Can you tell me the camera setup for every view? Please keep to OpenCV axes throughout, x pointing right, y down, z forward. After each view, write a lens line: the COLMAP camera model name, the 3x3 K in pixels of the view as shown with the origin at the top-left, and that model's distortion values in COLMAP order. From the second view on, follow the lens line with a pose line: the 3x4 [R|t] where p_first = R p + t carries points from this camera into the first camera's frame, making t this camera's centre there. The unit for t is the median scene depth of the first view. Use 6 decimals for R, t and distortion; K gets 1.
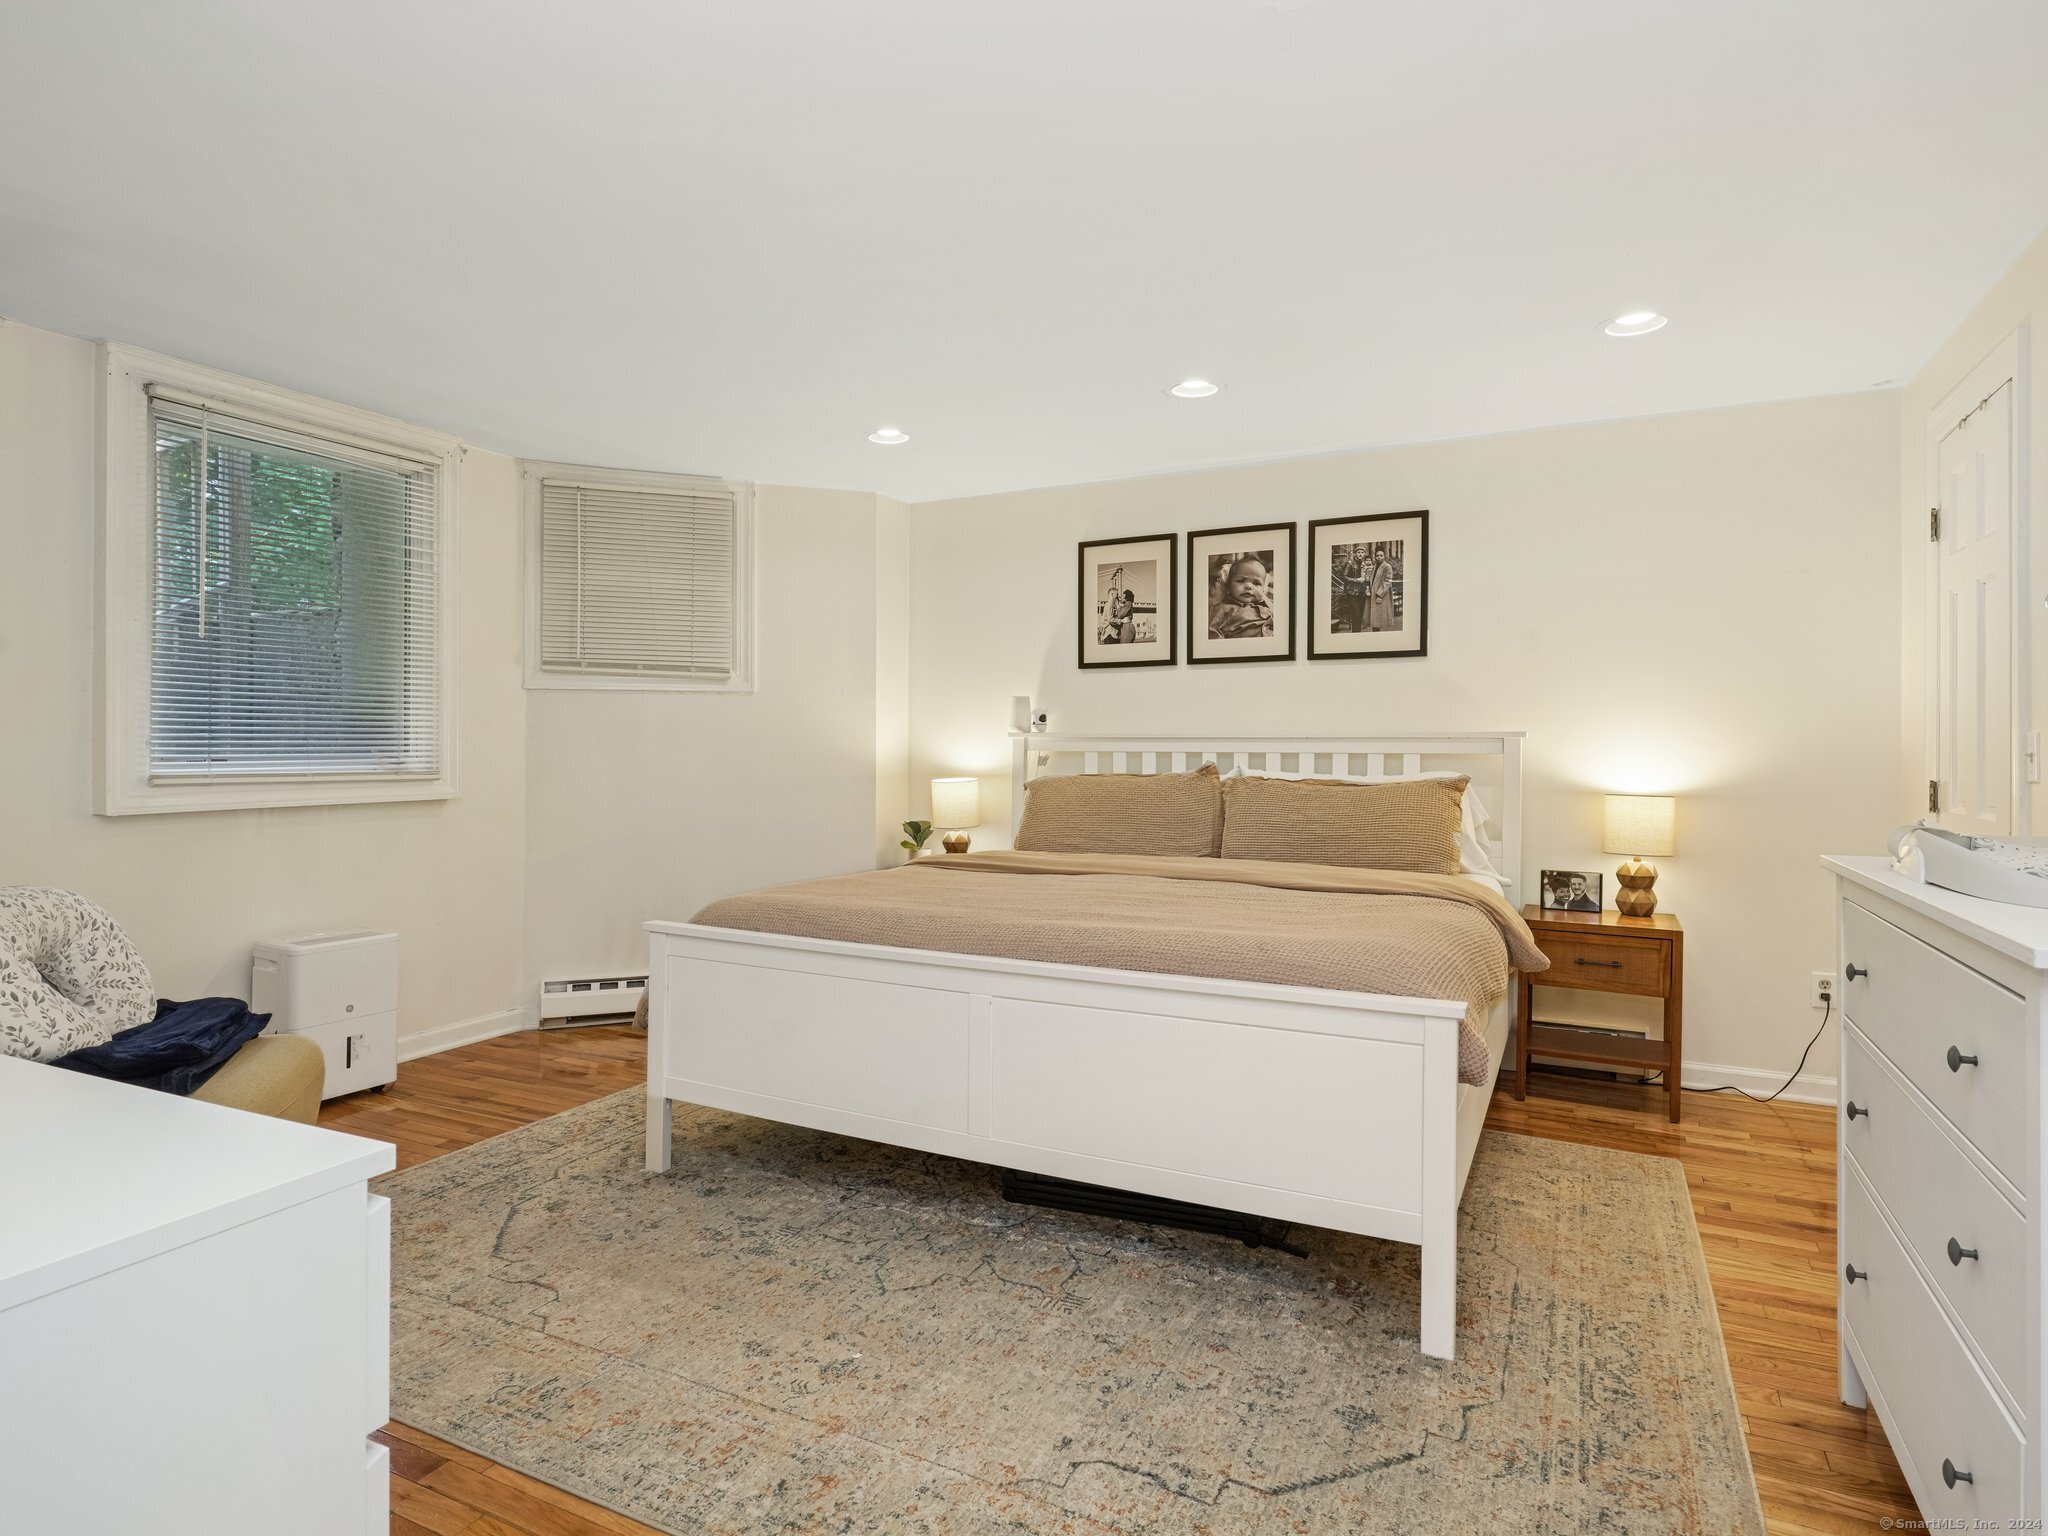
lens RADIAL K [[1129.8, 0, 1013.1], [0, 1129.8, 757.2], [0, 0, 1]] dist [0.010739, -0.005146]
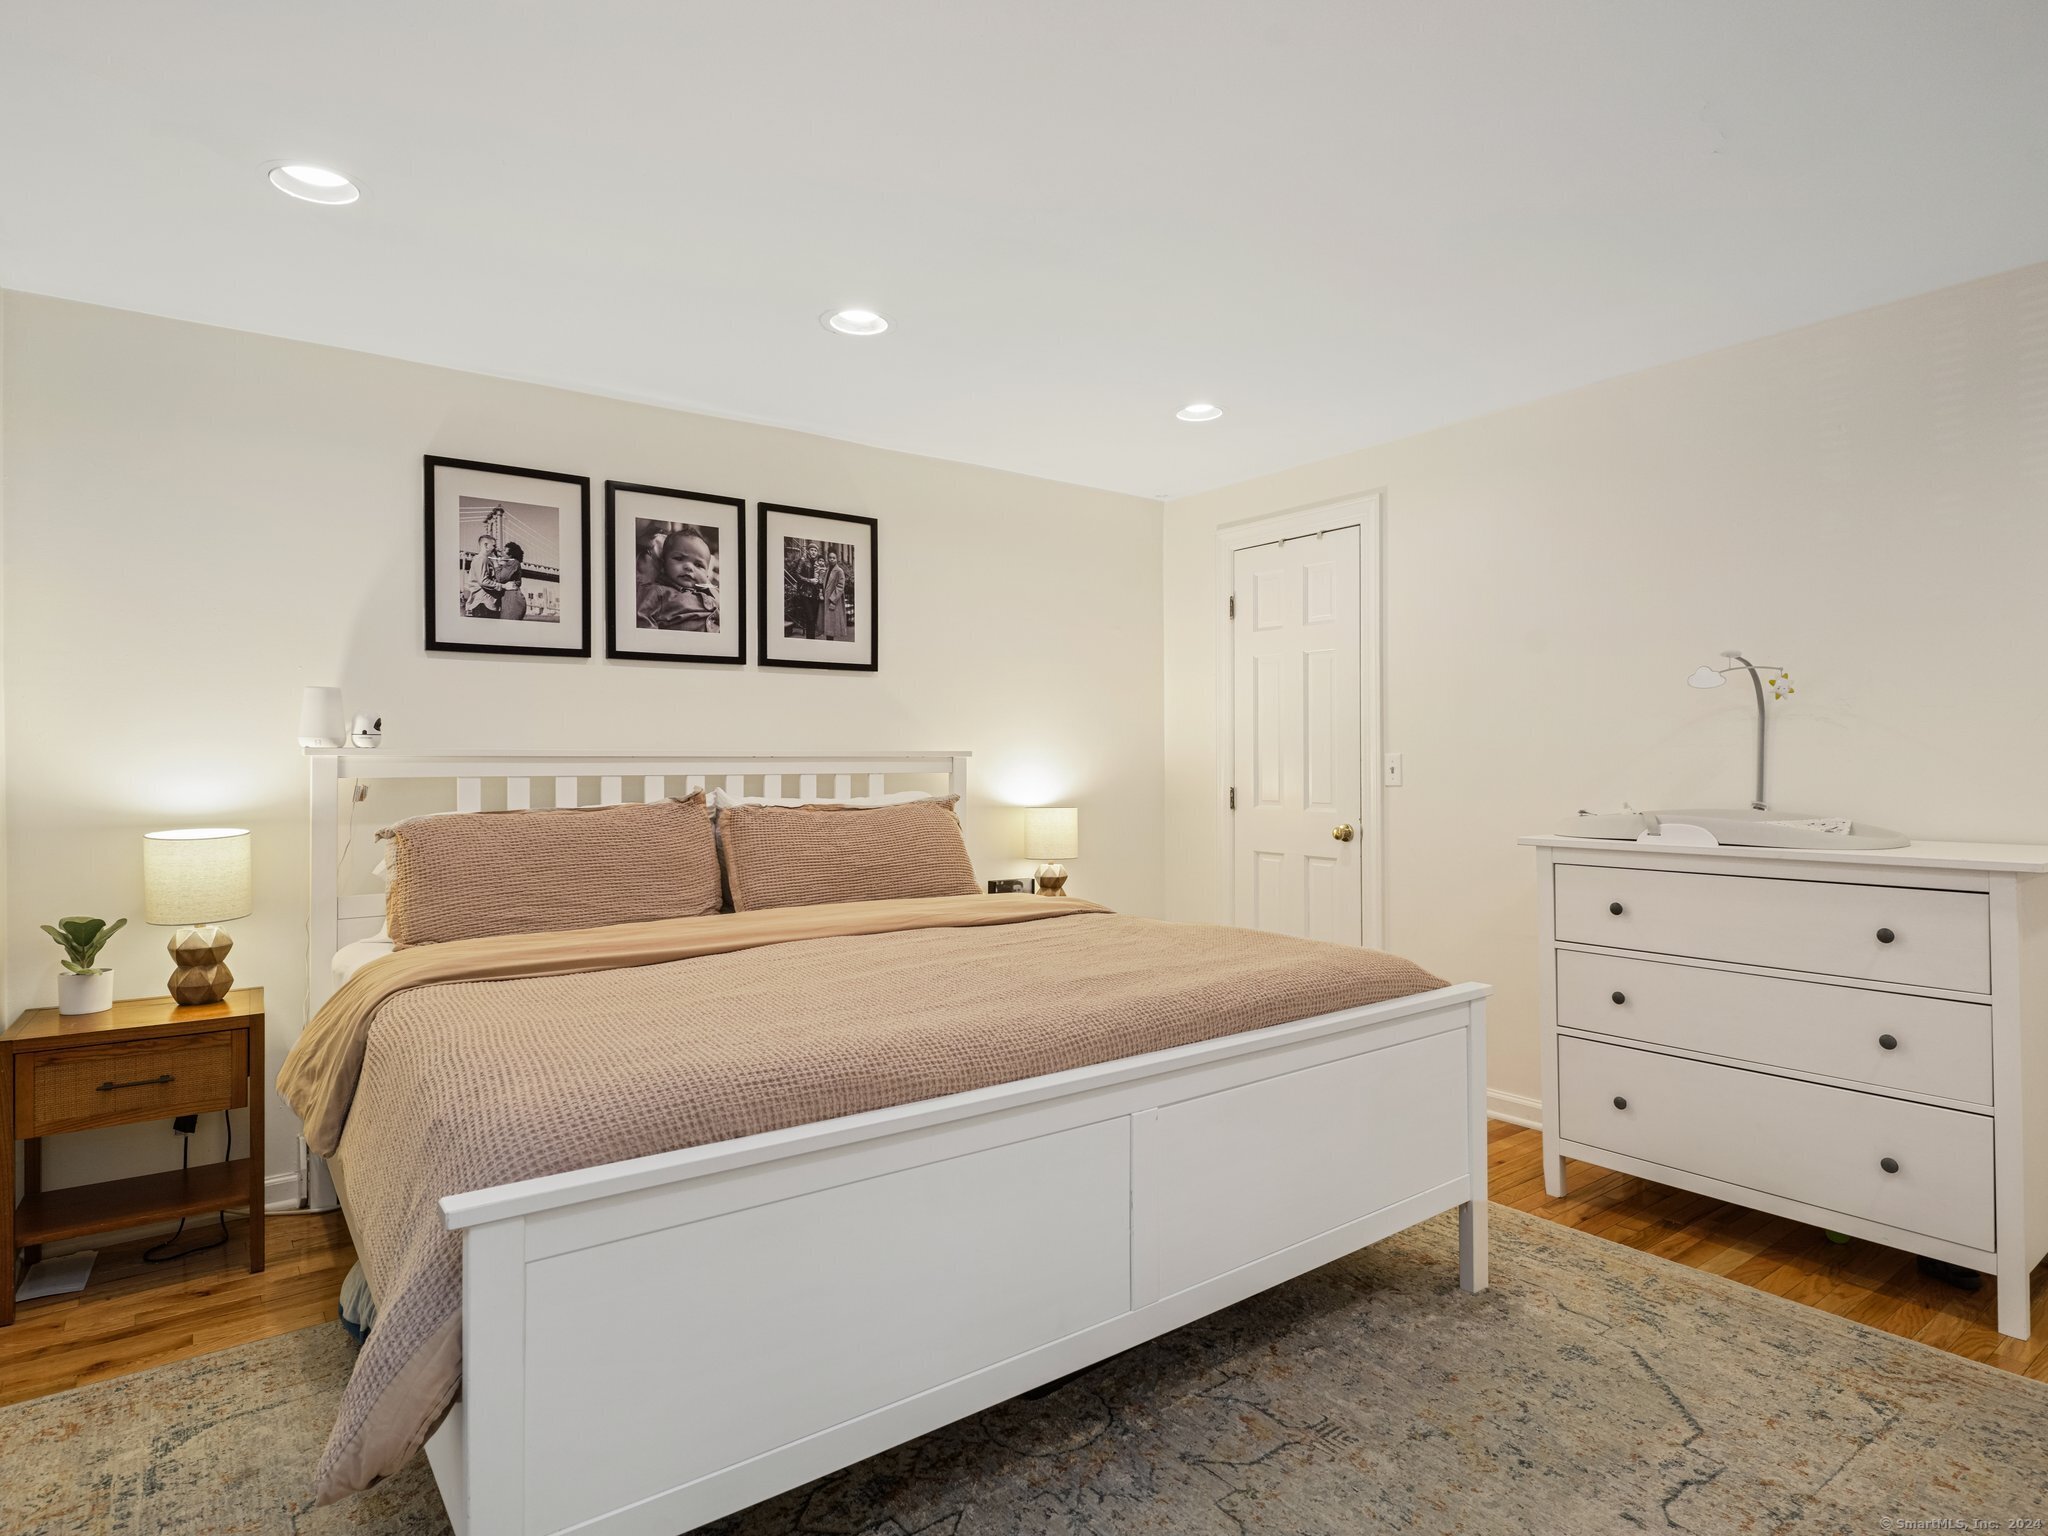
lens RADIAL K [[1129.8, 0, 1092.4], [0, 1129.8, 767.5], [0, 0, 1]] dist [0.010739, -0.005146]
pose [[0.416855, -0.011069, 0.908906, -0.408372], [0.009833, 0.999922, 0.007668, -0.013030], [-0.908920, 0.005741, 0.416931, 0.415546]]
